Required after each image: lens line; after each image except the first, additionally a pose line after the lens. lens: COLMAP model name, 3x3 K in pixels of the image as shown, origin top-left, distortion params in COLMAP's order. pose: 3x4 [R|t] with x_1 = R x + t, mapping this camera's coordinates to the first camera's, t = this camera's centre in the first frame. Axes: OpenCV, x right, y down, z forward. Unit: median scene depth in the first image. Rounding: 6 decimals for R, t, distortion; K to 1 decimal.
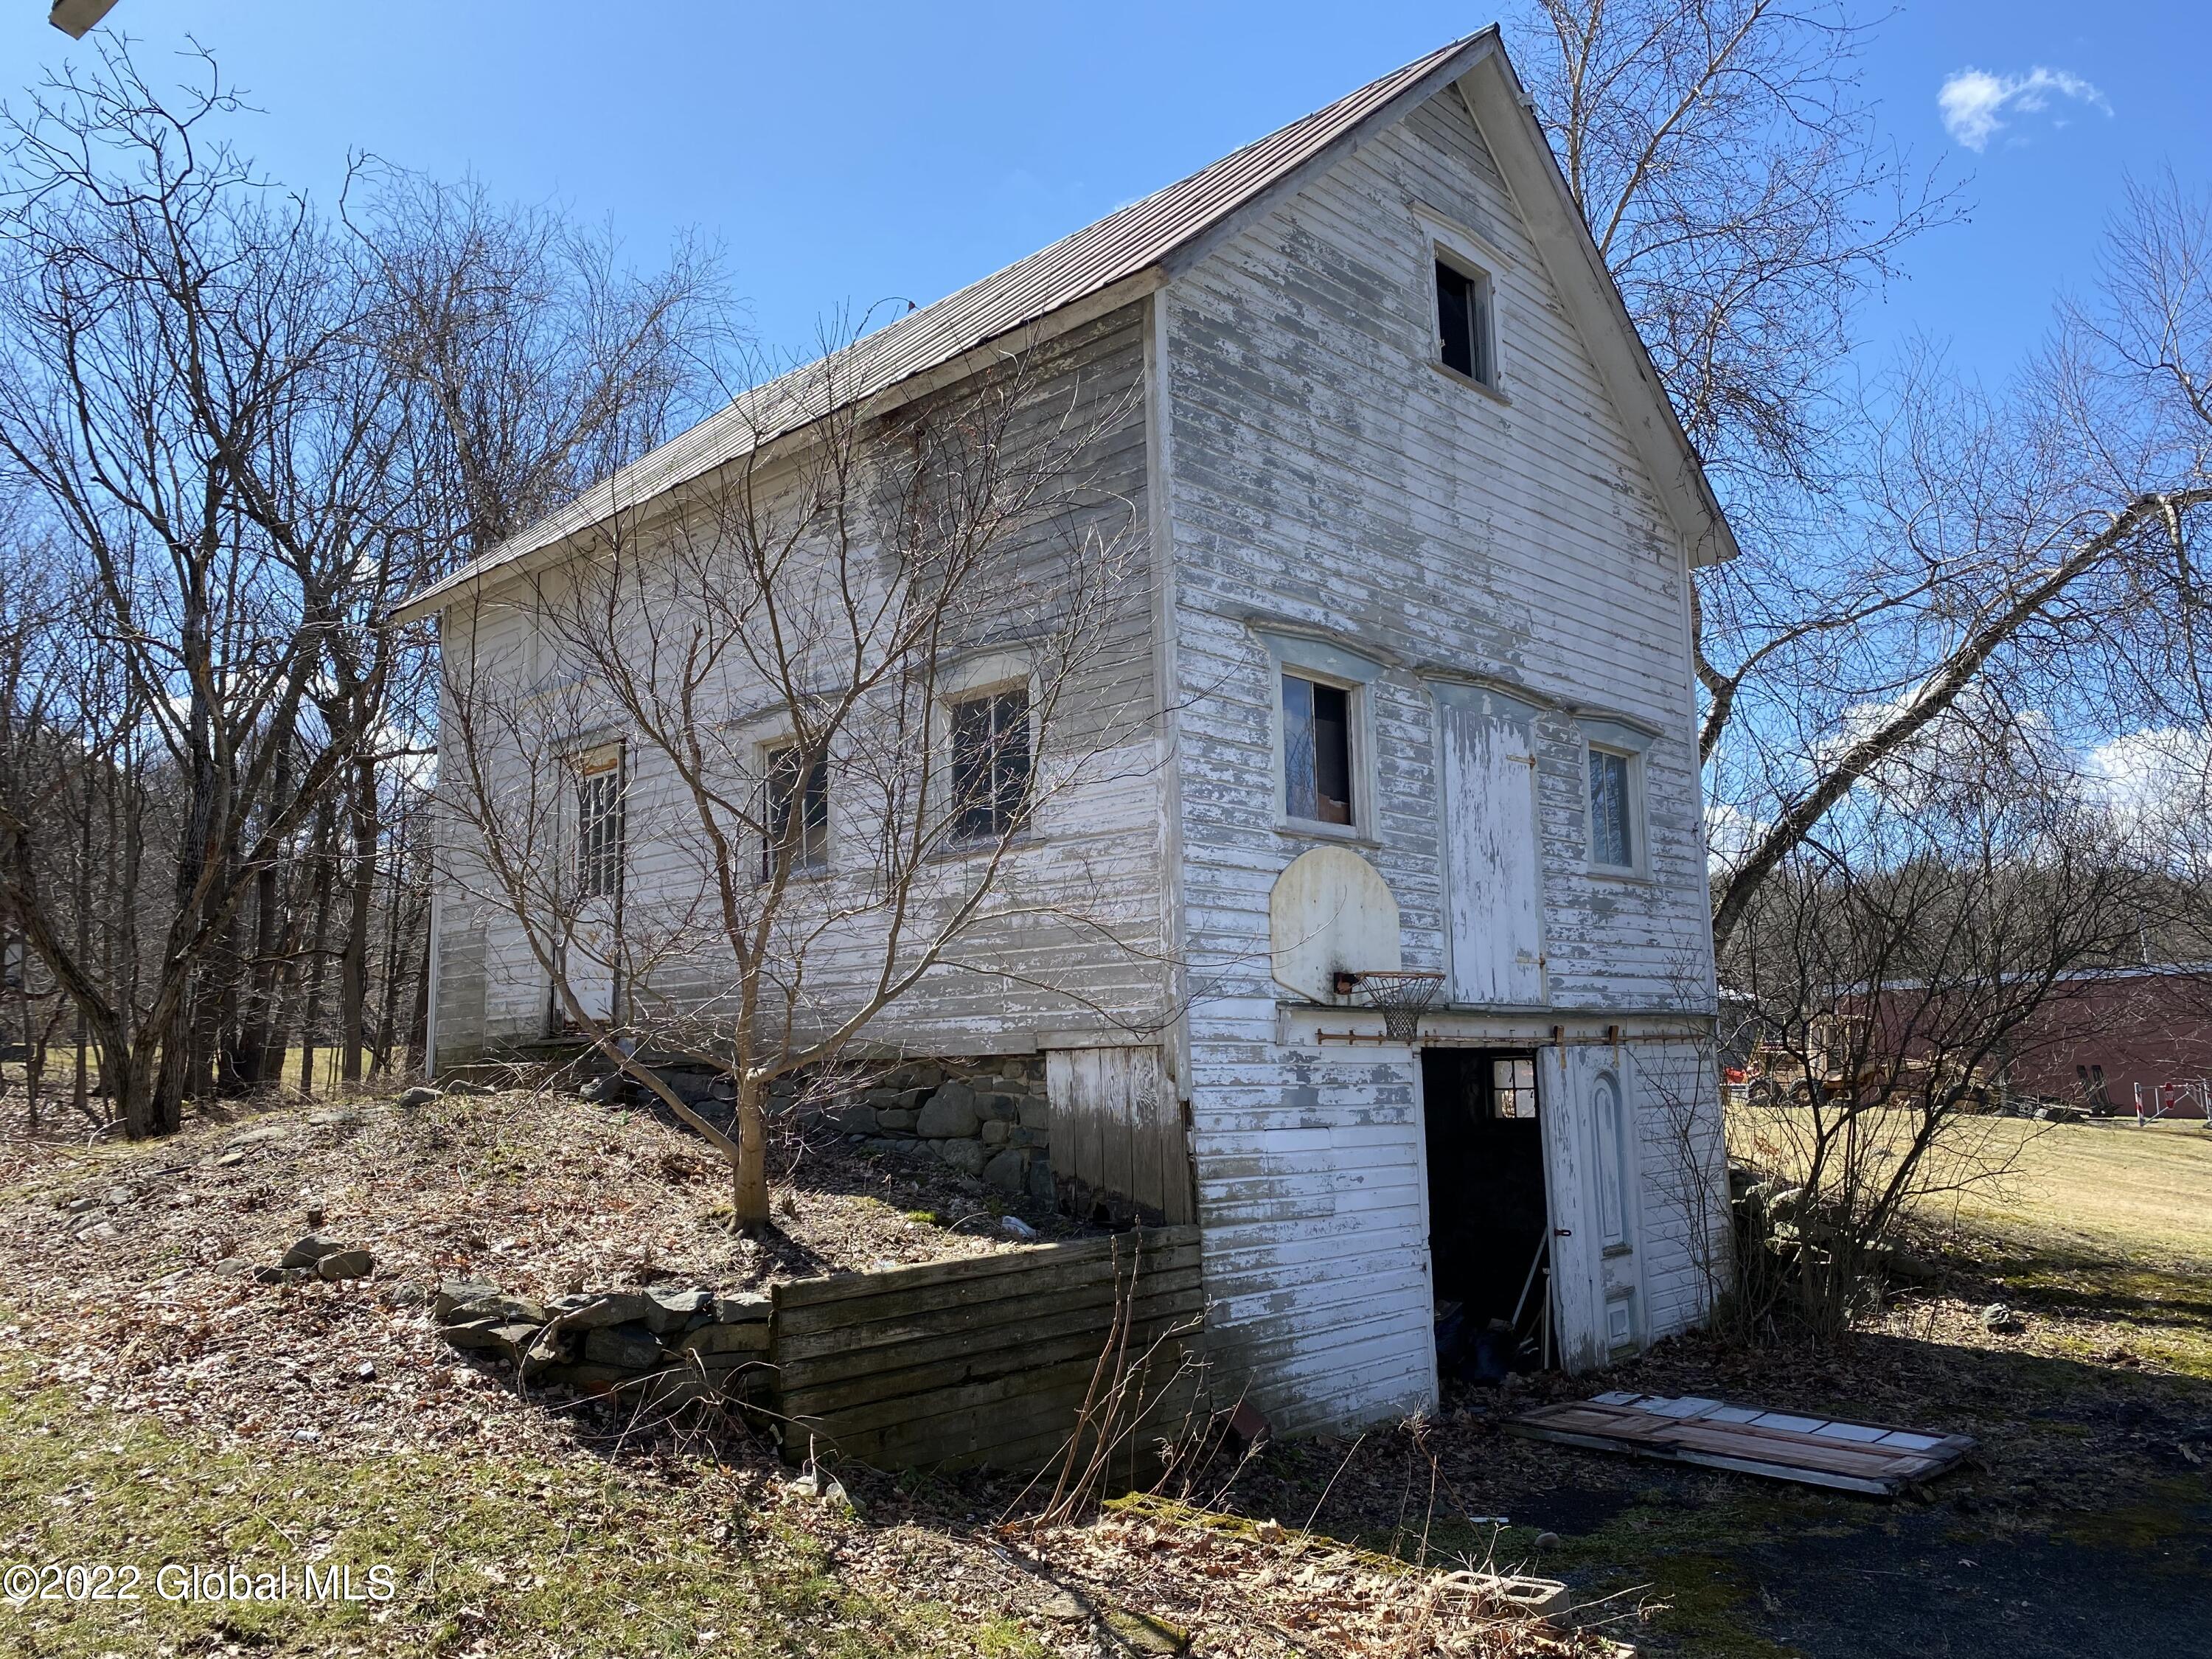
lens RADIAL K [[1664.7, 0, 1106.0], [0, 1664.7, 829.5], [0, 0, 1]] dist [-0.004017, -0.008557]
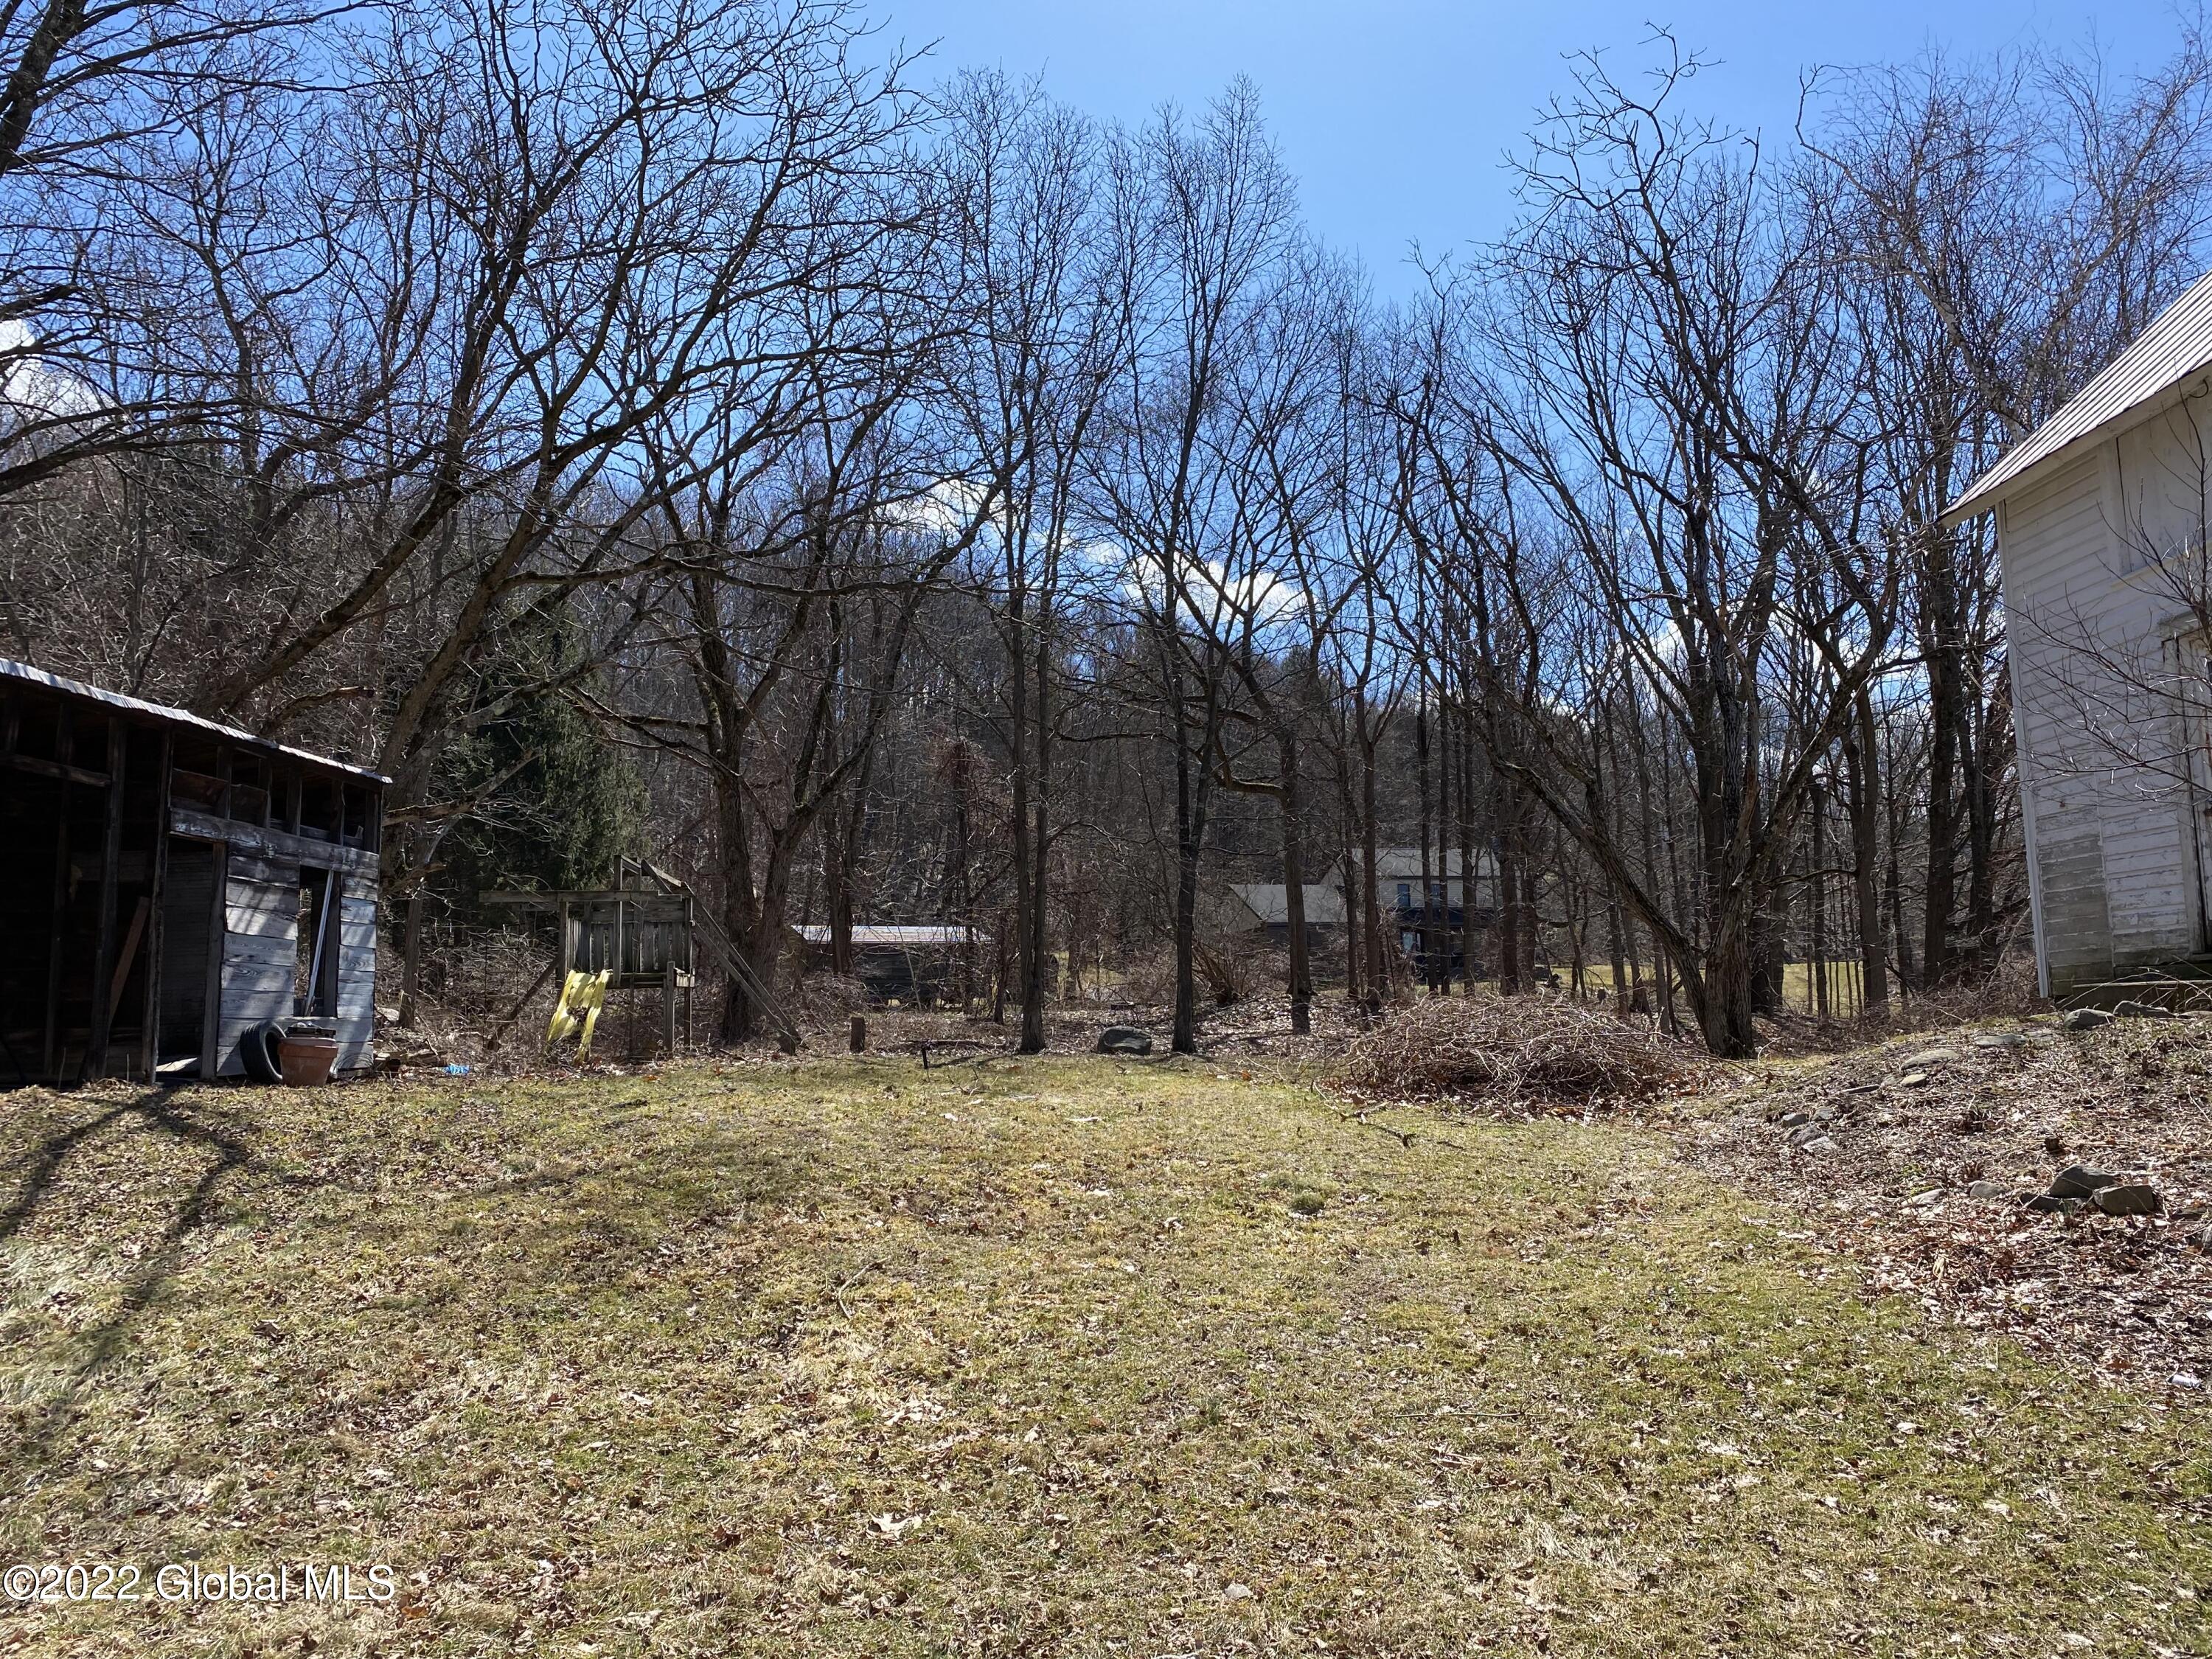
lens RADIAL K [[1657.0, 0, 1106.0], [0, 1657.0, 829.5], [0, 0, 1]] dist [0.004022, 0.000067]
pose [[0.664874, -0.079212, -0.742744, -0.096327], [0.116719, 0.993164, -0.001436, -0.012529], [0.737780, -0.085738, 0.669574, -0.041550]]
